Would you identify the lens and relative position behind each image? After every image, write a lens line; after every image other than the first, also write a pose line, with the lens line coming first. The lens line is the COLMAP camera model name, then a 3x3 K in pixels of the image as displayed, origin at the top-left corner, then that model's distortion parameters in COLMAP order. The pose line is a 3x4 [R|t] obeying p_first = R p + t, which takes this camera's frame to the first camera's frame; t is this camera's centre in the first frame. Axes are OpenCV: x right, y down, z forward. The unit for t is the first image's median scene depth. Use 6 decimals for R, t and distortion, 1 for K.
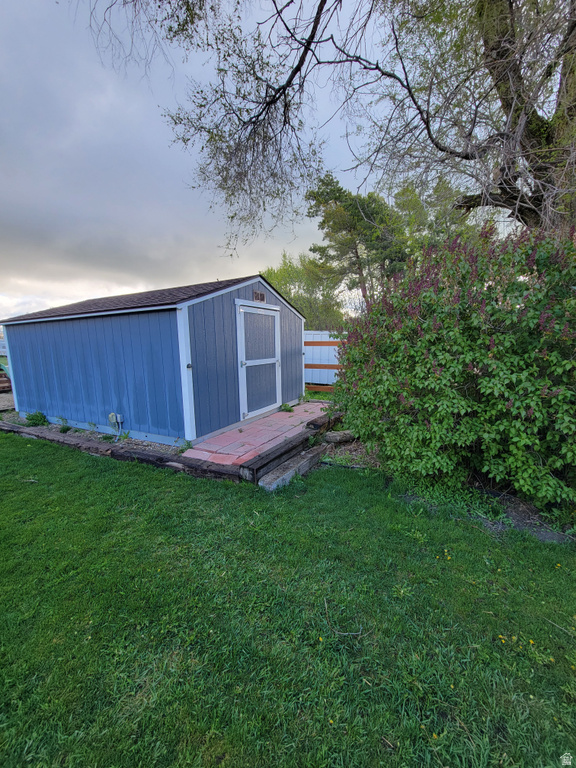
lens RADIAL K [[318.4, 0, 288.0], [0, 318.4, 384.0], [0, 0, 1]] dist [0.014413, -0.000213]
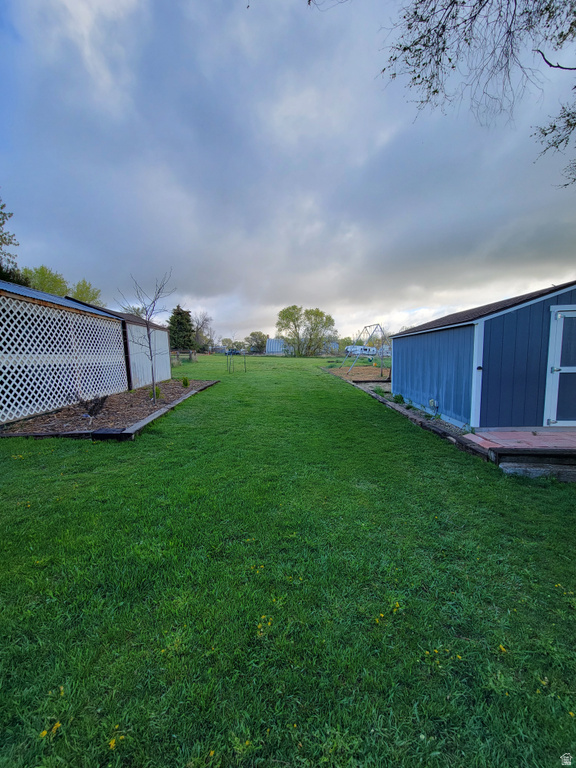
lens RADIAL K [[318.4, 0, 288.0], [0, 318.4, 384.0], [0, 0, 1]] dist [0.014413, -0.000213]
pose [[0.440699, 0.095562, -0.892554, 0.487110], [-0.103888, 0.993066, 0.055028, 0.013780], [0.891623, 0.068475, 0.447571, -0.233440]]
